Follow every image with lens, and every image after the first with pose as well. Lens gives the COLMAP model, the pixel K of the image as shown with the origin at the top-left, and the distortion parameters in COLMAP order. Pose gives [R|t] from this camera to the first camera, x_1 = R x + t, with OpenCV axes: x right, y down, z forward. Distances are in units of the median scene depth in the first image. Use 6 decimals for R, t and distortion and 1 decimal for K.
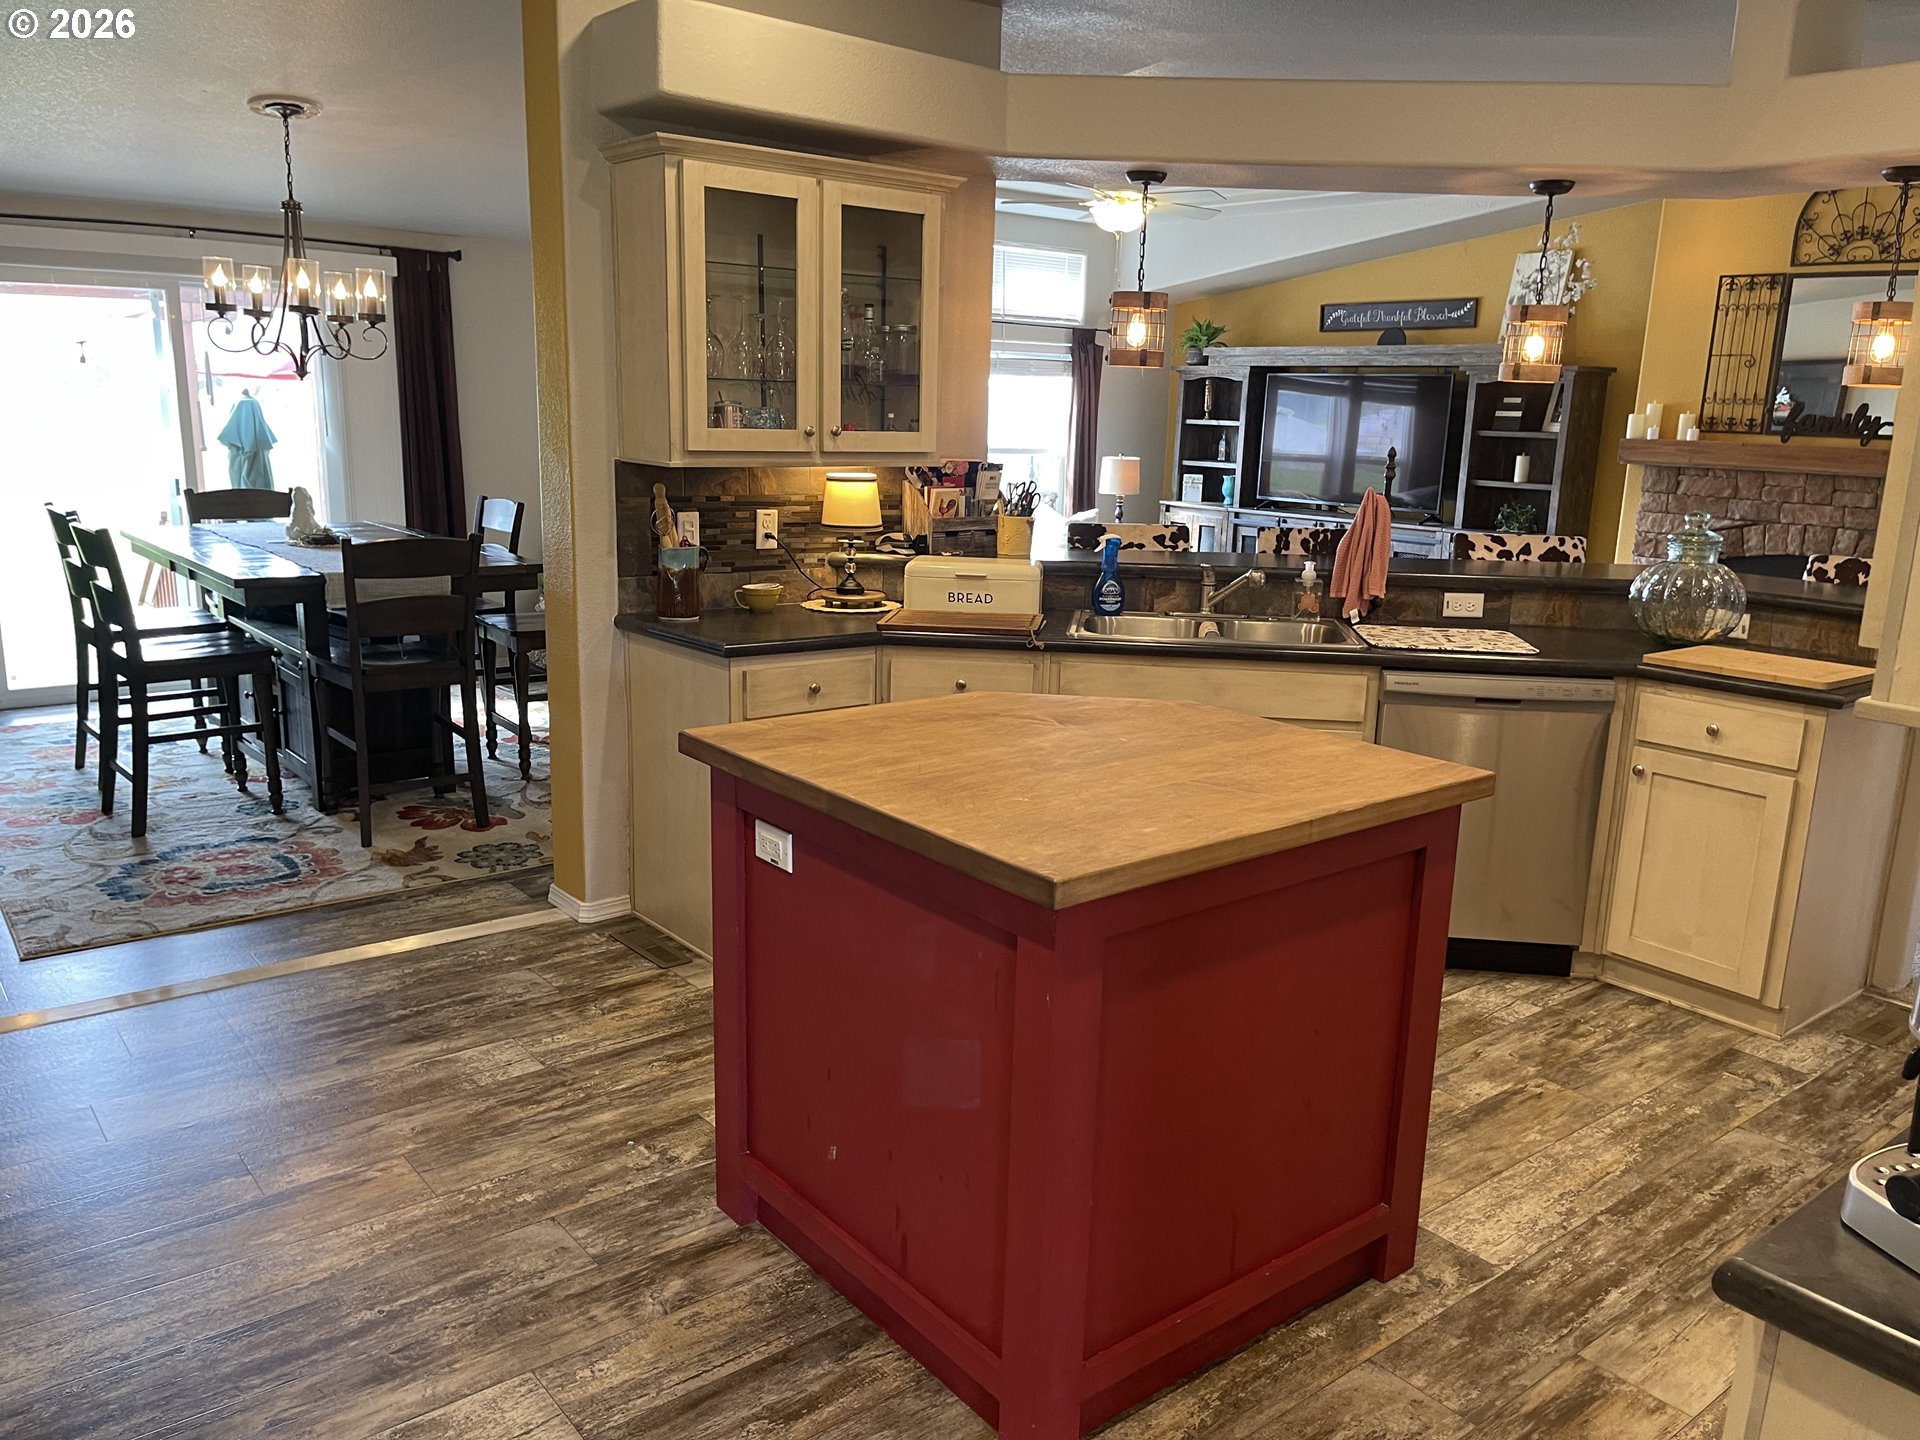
lens RADIAL K [[1438.8, 0, 998.6], [0, 1438.8, 744.7], [0, 0, 1]] dist [0.004571, -0.001207]
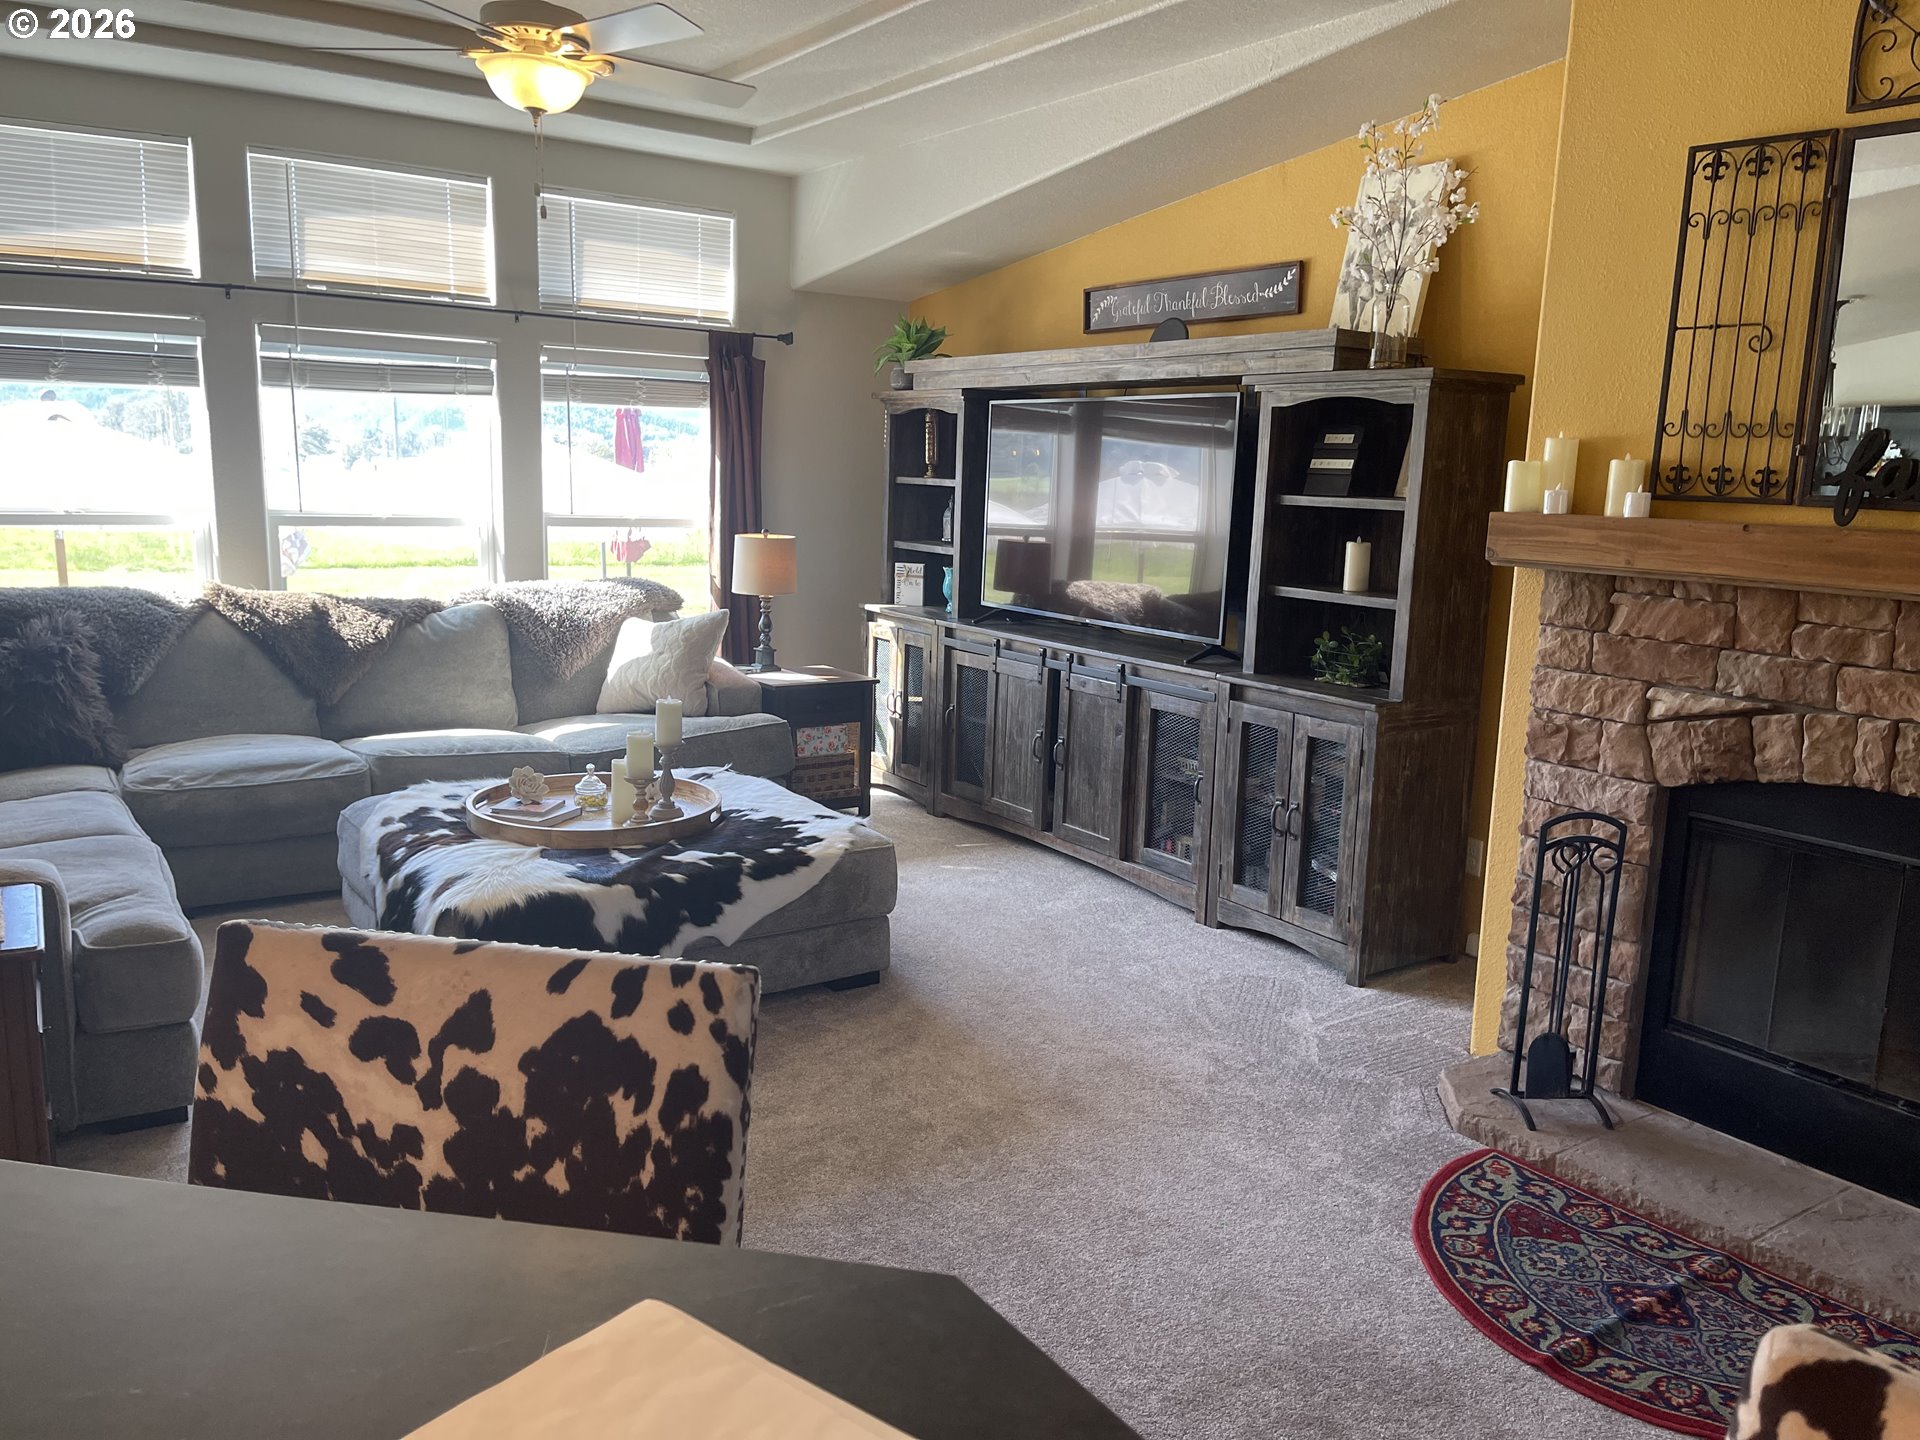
lens RADIAL K [[1451.9, 0, 1007.1], [0, 1451.9, 730.3], [0, 0, 1]] dist [0.008258, -0.006388]
pose [[0.997642, 0.016085, -0.066725, 0.318048], [-0.019759, 0.998303, -0.054772, -0.116750], [0.065731, 0.055961, 0.996267, 0.541145]]
